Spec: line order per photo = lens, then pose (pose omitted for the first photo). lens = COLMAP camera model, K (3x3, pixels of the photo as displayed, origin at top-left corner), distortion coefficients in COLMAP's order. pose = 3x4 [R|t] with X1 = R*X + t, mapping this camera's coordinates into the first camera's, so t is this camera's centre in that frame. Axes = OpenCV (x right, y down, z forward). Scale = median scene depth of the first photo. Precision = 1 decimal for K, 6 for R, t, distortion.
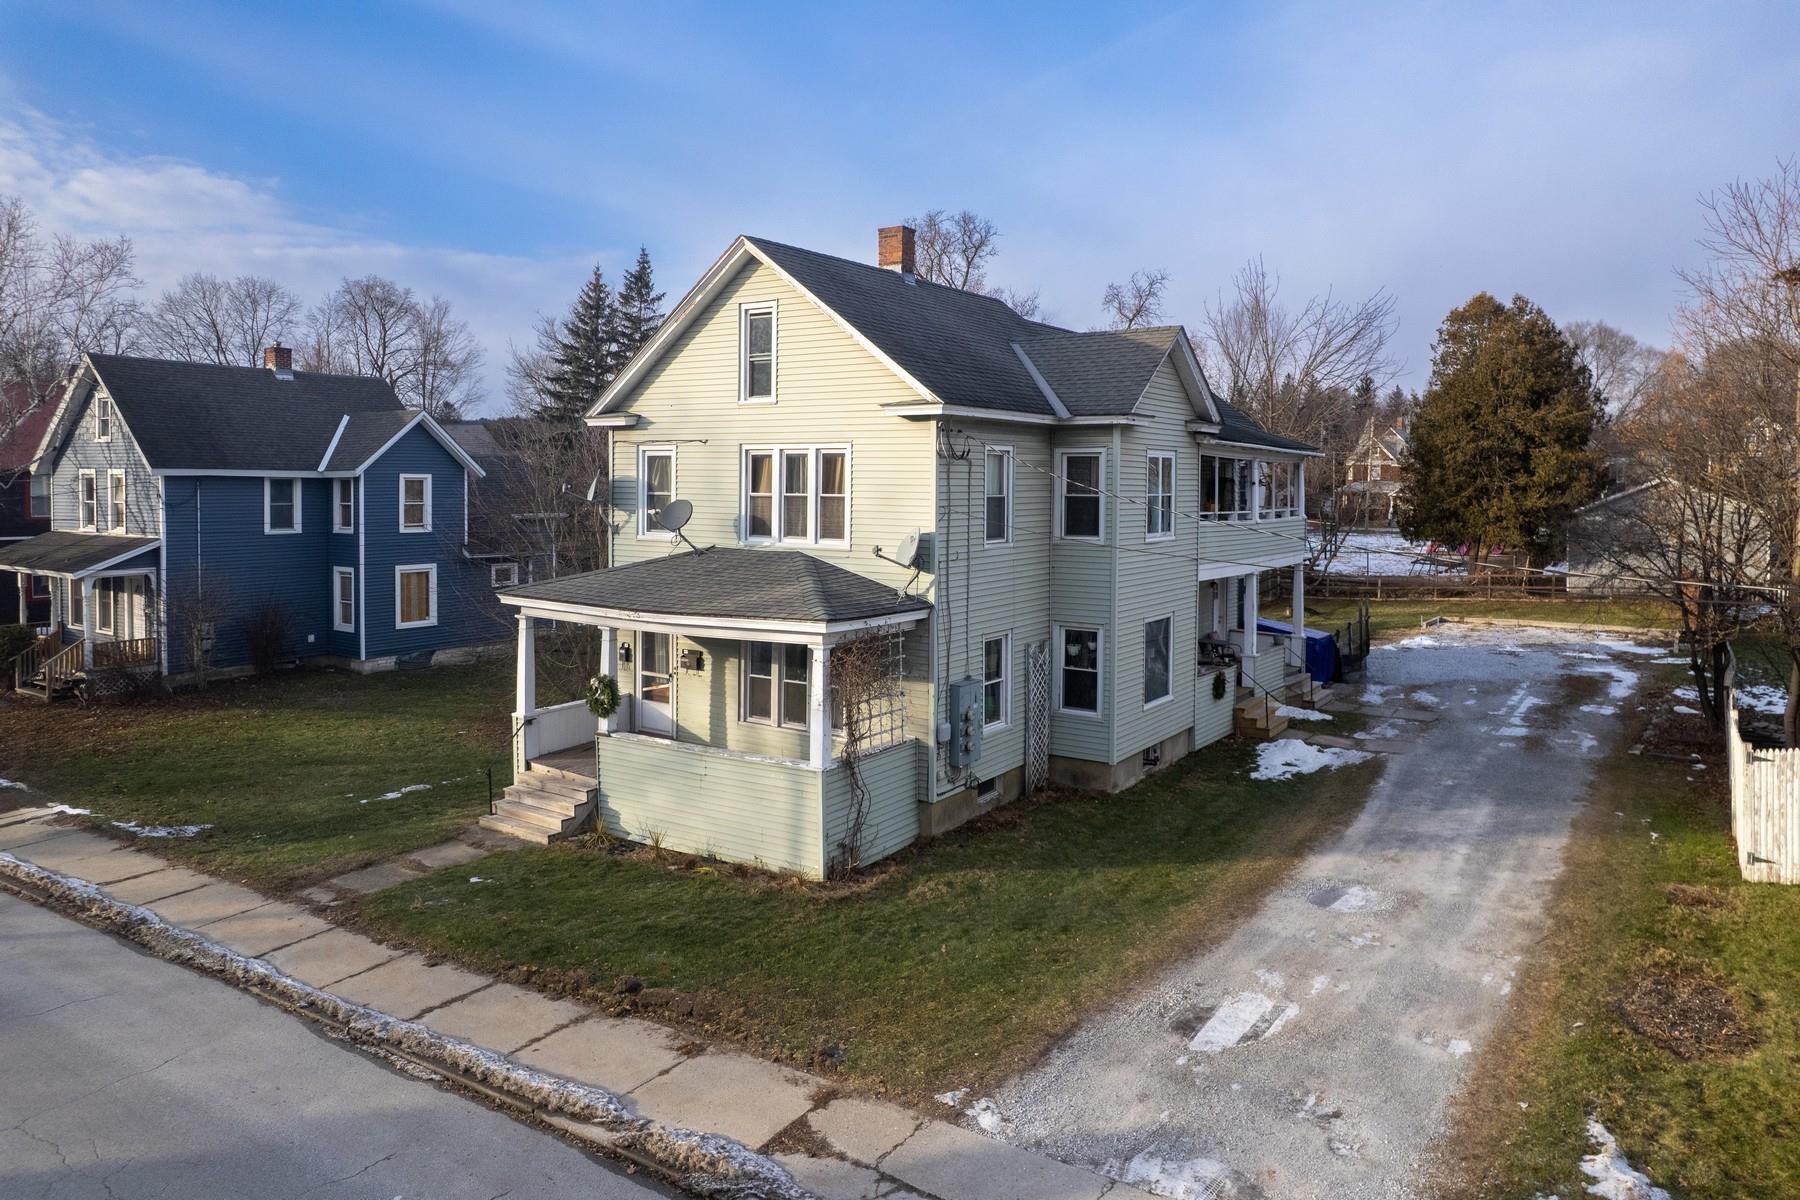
lens RADIAL K [[1165.9, 0, 905.5], [0, 1165.9, 490.0], [0, 0, 1]] dist [-0.068701, 0.064709]
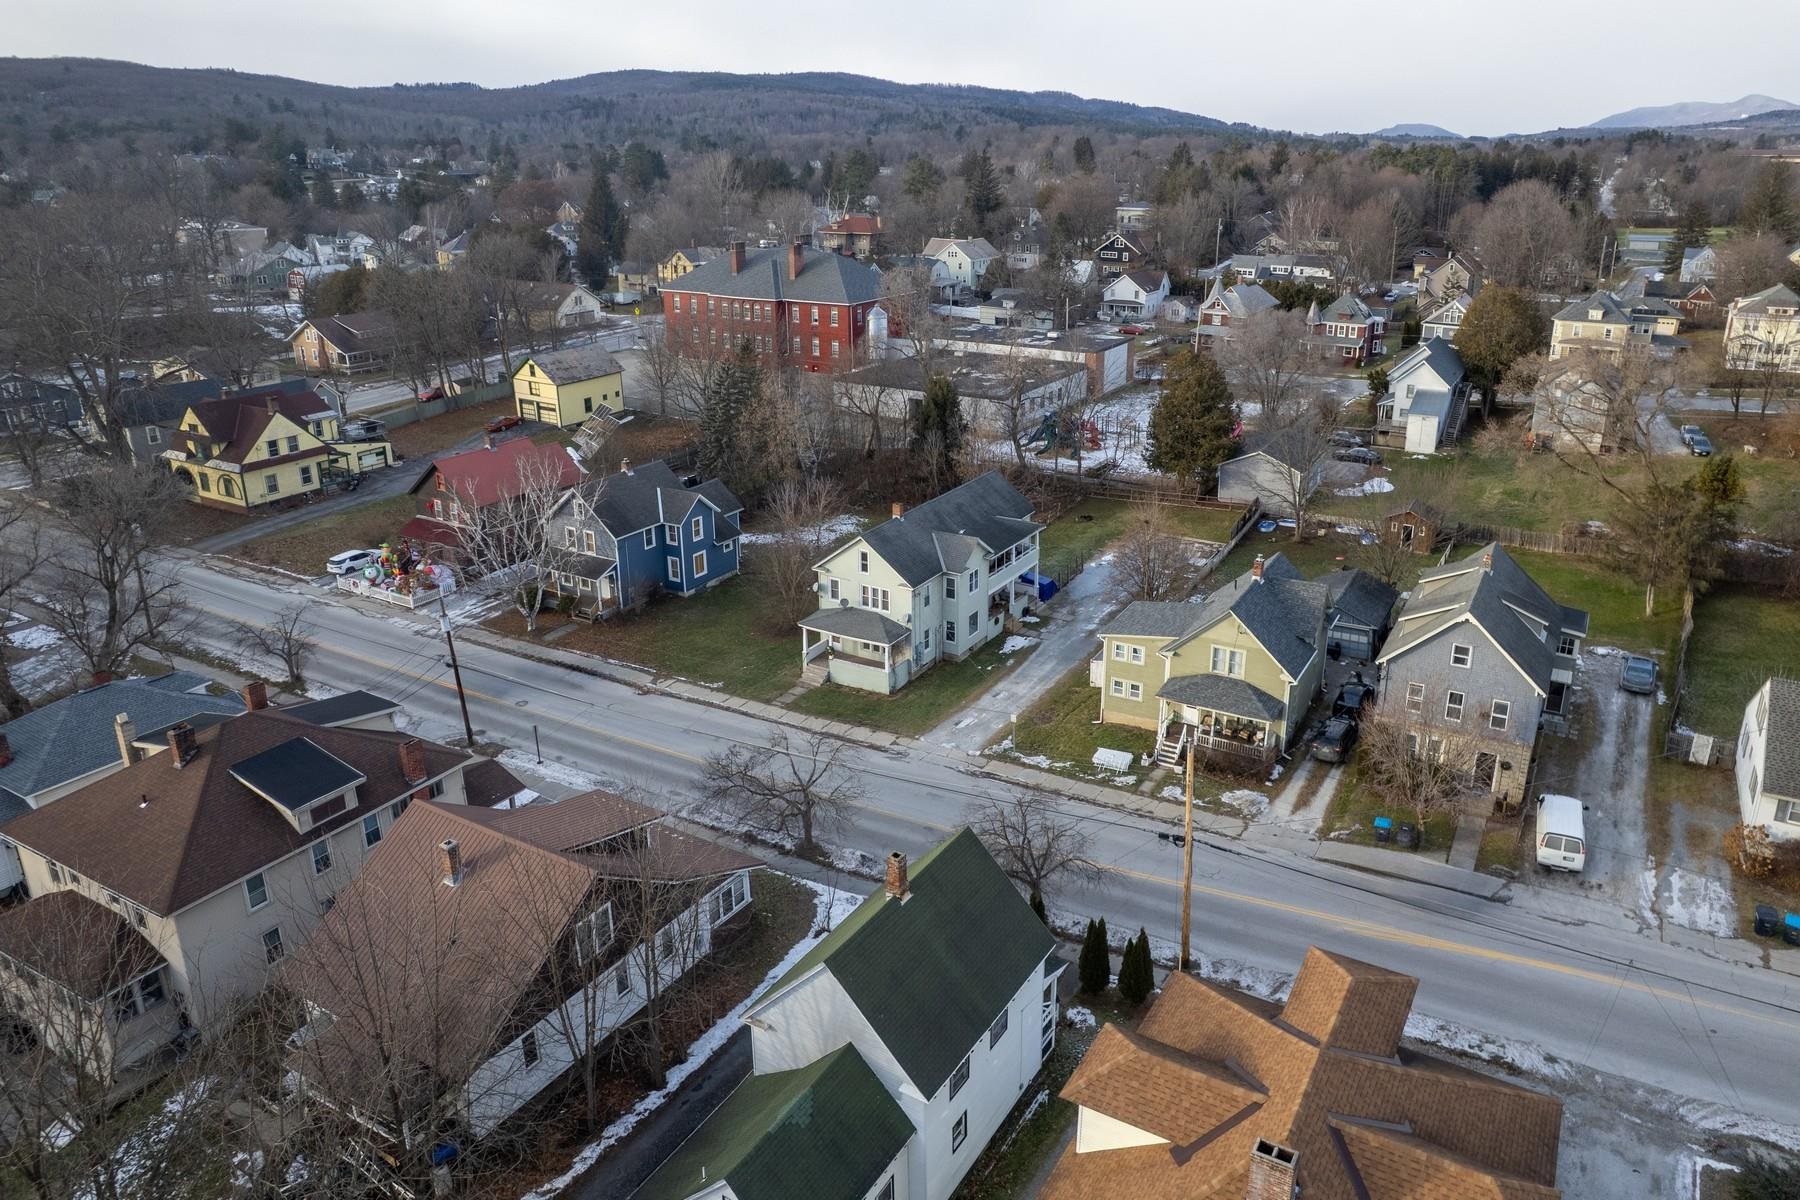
lens RADIAL K [[1175.6, 0, 1002.2], [0, 1175.6, 531.6], [0, 0, 1]] dist [0.000179, 0.091942]
pose [[0.993897, -0.027088, 0.106936, -0.086901], [-0.007606, 0.950250, 0.311394, -1.427622], [-0.110051, -0.310307, 0.944245, -2.679982]]
